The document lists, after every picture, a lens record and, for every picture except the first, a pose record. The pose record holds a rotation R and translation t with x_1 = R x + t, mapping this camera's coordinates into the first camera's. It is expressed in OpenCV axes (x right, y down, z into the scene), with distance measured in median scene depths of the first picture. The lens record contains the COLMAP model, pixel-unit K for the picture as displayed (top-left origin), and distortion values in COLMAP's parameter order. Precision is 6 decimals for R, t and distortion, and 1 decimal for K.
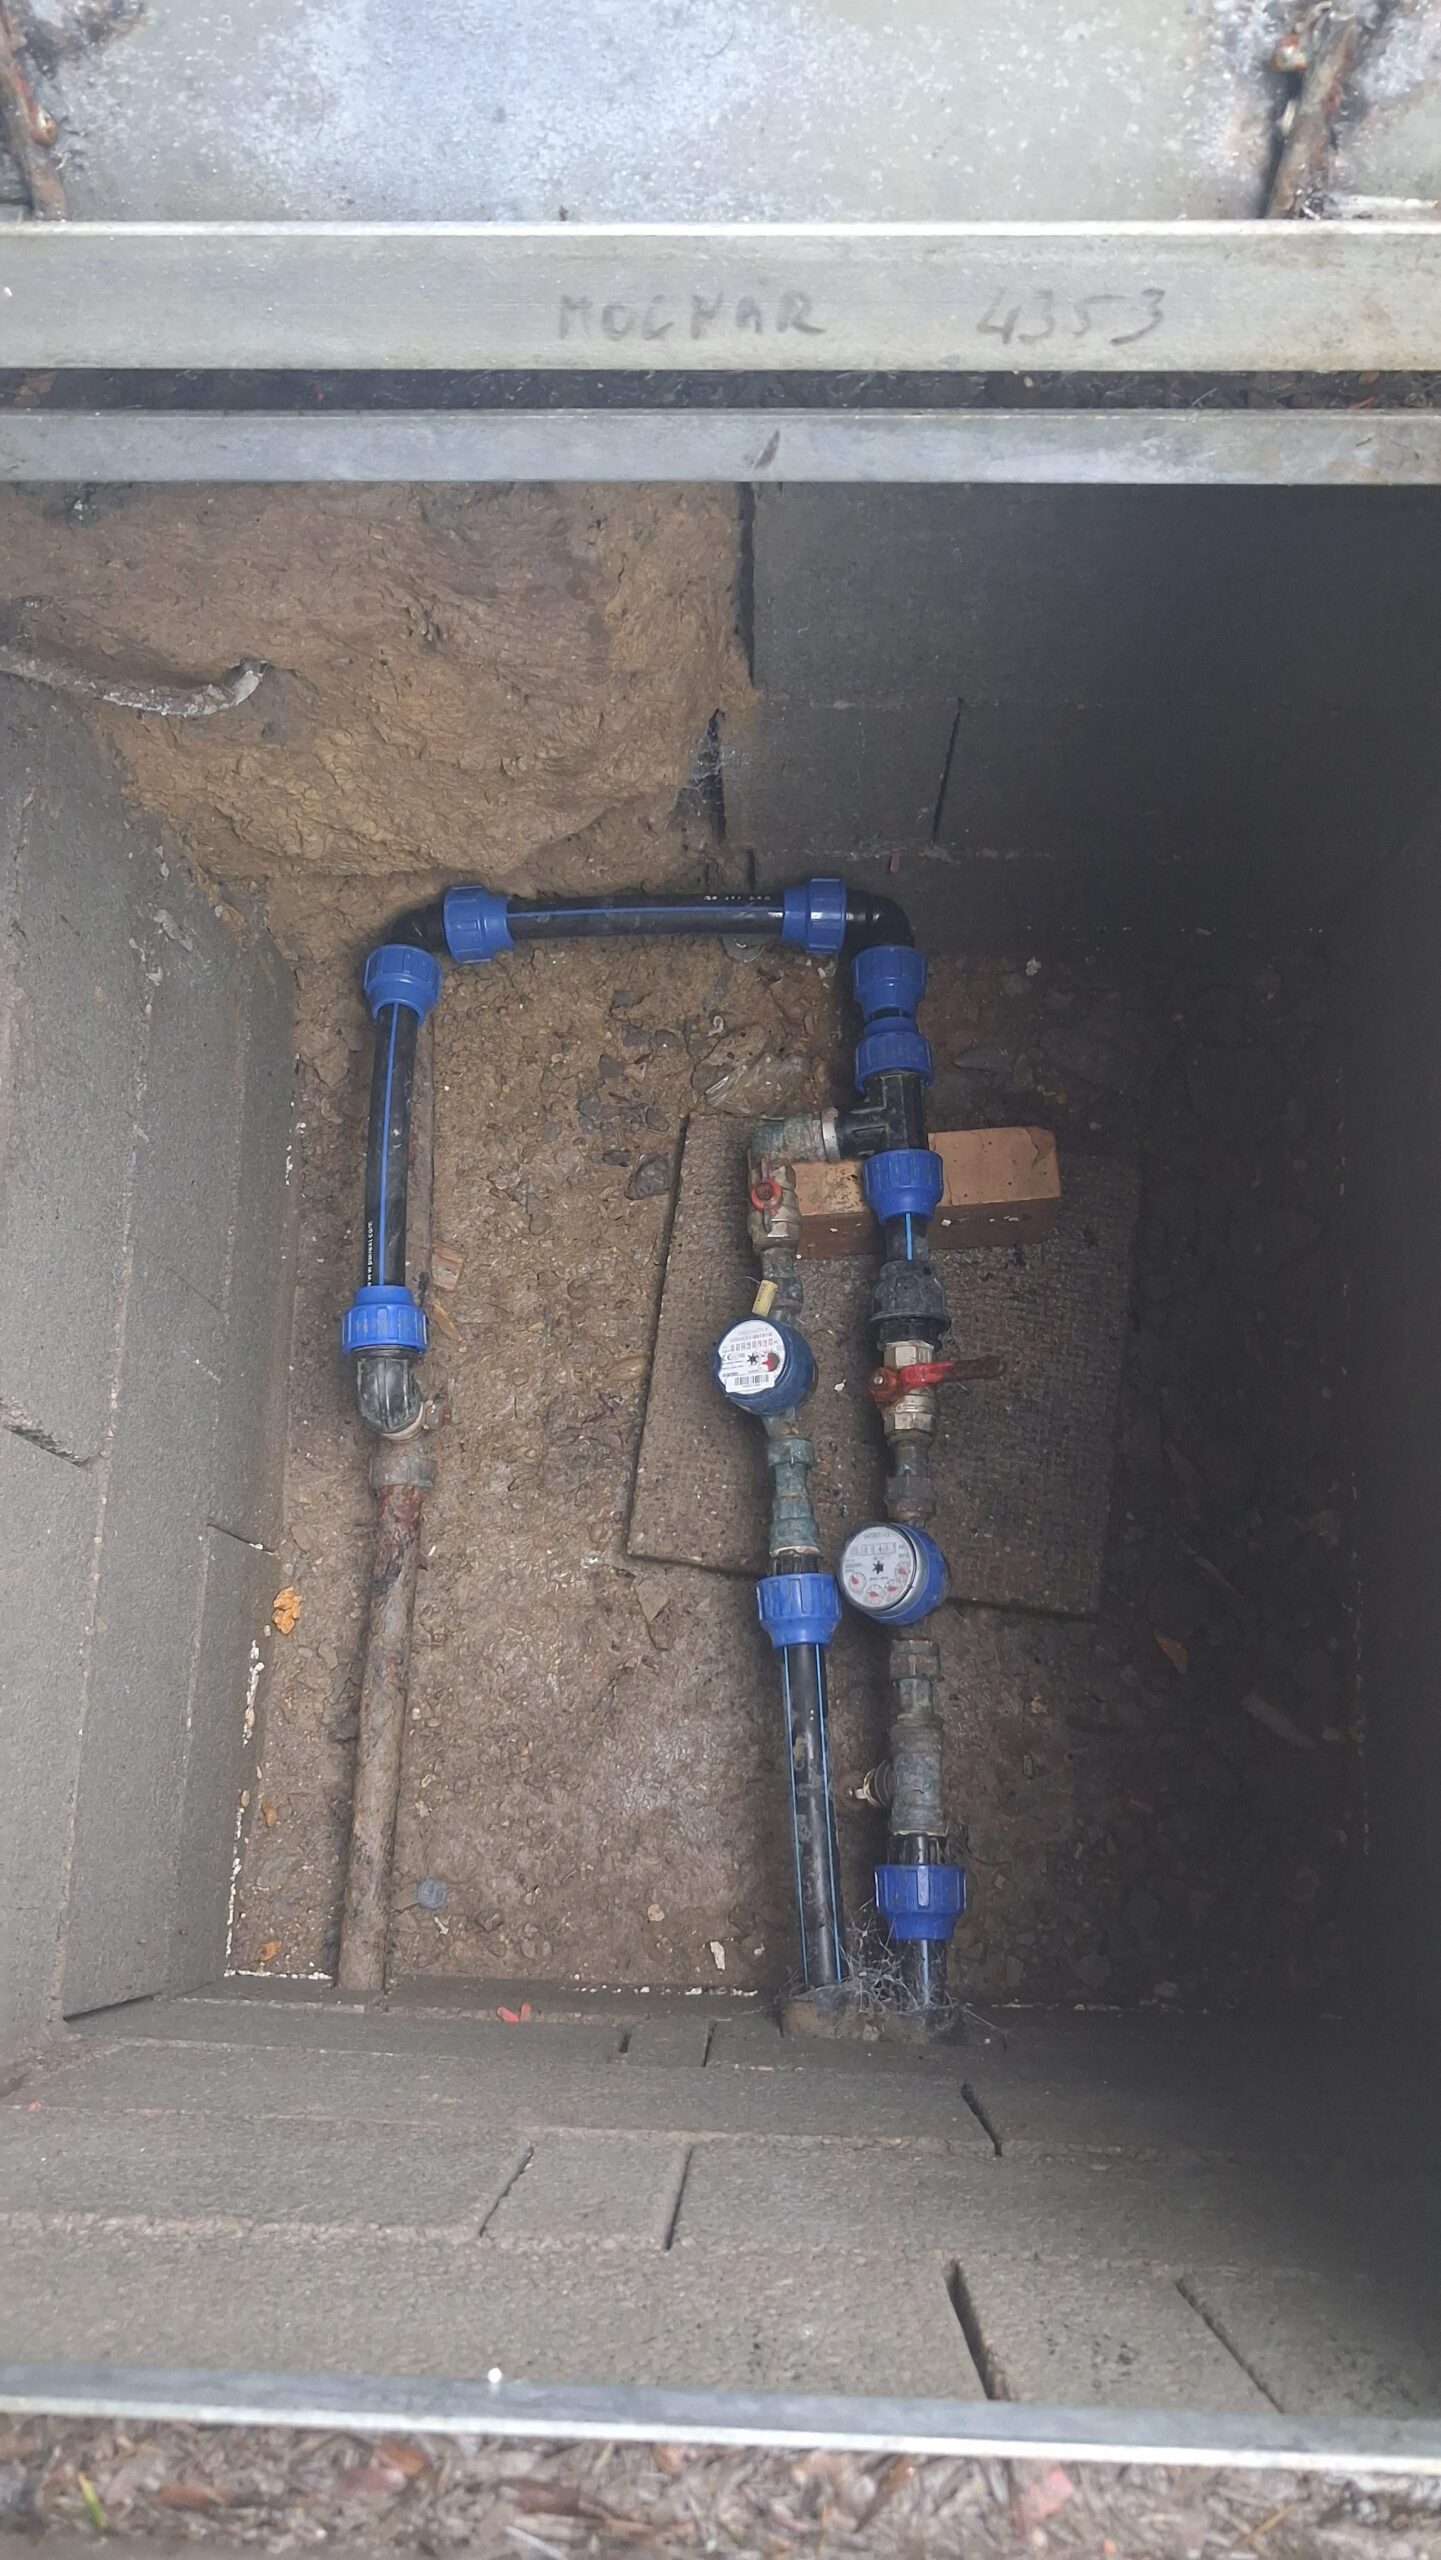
lens RADIAL K [[2083.1, 0, 730.0], [0, 2083.1, 1330.6], [0, 0, 1]] dist [0.009769, -0.023989]
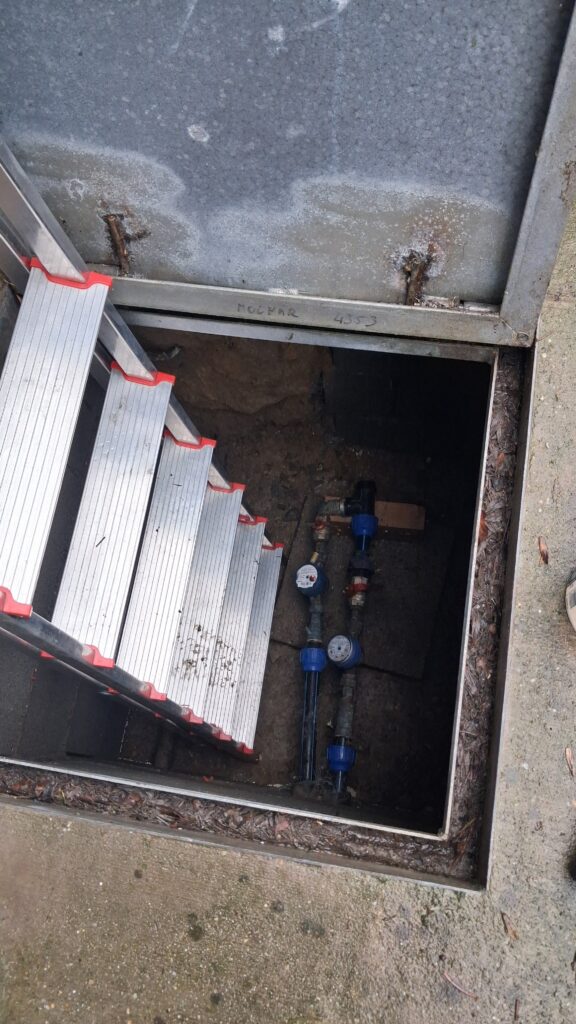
lens RADIAL K [[833.2, 0, 291.8], [0, 833.2, 532.2], [0, 0, 1]] dist [0.009769, -0.023989]
pose [[0.989739, 0.115938, -0.083514, 0.101449], [-0.120588, 0.991289, -0.052964, 0.022137], [0.076646, 0.062491, 0.995098, -0.300632]]
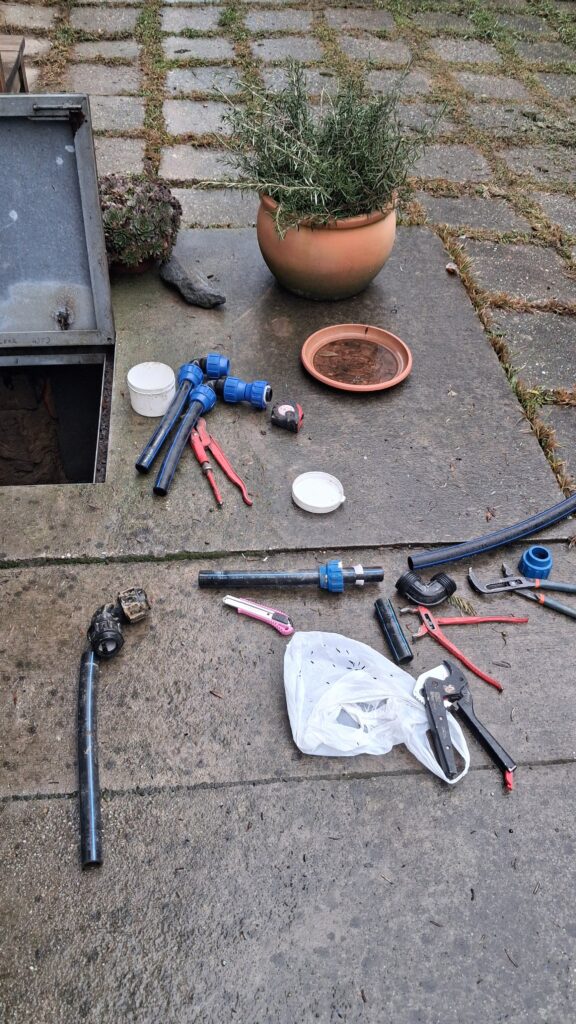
lens RADIAL K [[833.2, 0, 291.8], [0, 833.2, 532.2], [0, 0, 1]] dist [0.009769, -0.023989]
pose [[0.990971, -0.046488, 0.125756, 0.373144], [0.106893, 0.840118, -0.531767, 1.193032], [-0.080929, 0.540409, 0.837502, -0.929485]]
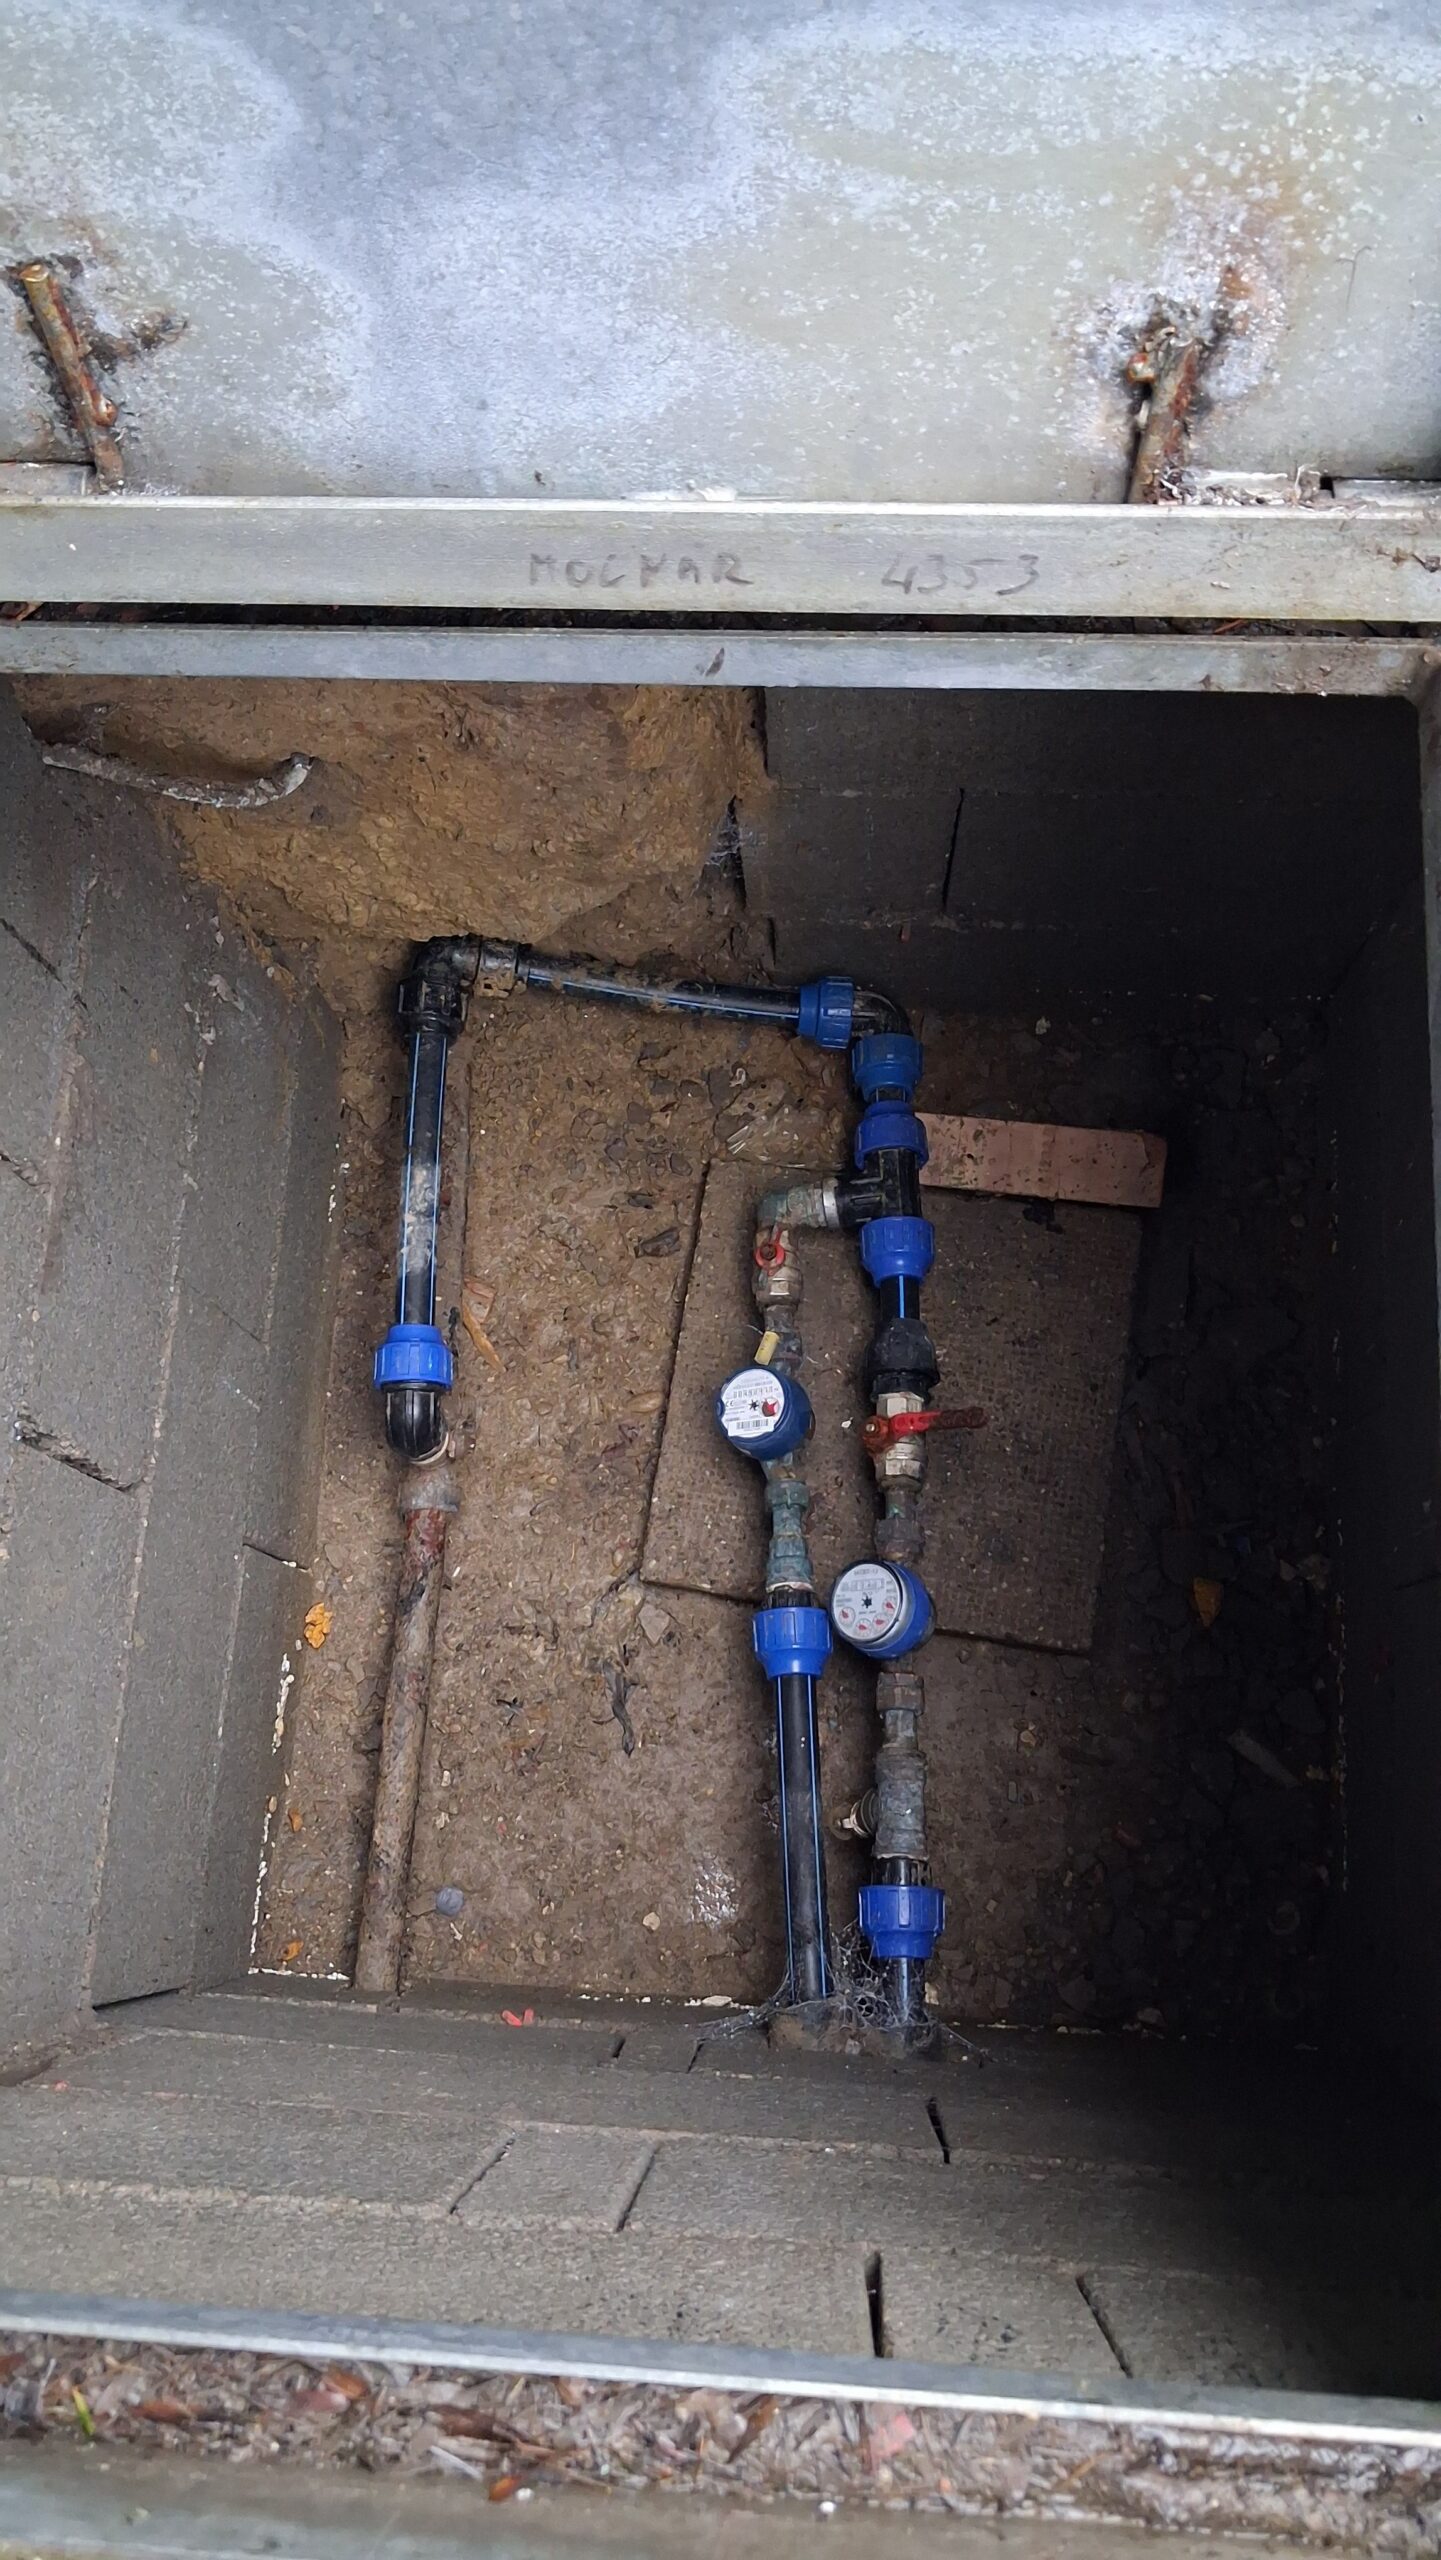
lens RADIAL K [[2087.7, 0, 720.5], [0, 2087.7, 1280.0], [0, 0, 1]] dist [0.003189, -0.004632]
pose [[0.999225, 0.020644, -0.033521, 0.034038], [-0.021594, 0.999368, -0.028229, -0.022445], [0.032917, 0.028931, 0.999039, -0.079566]]
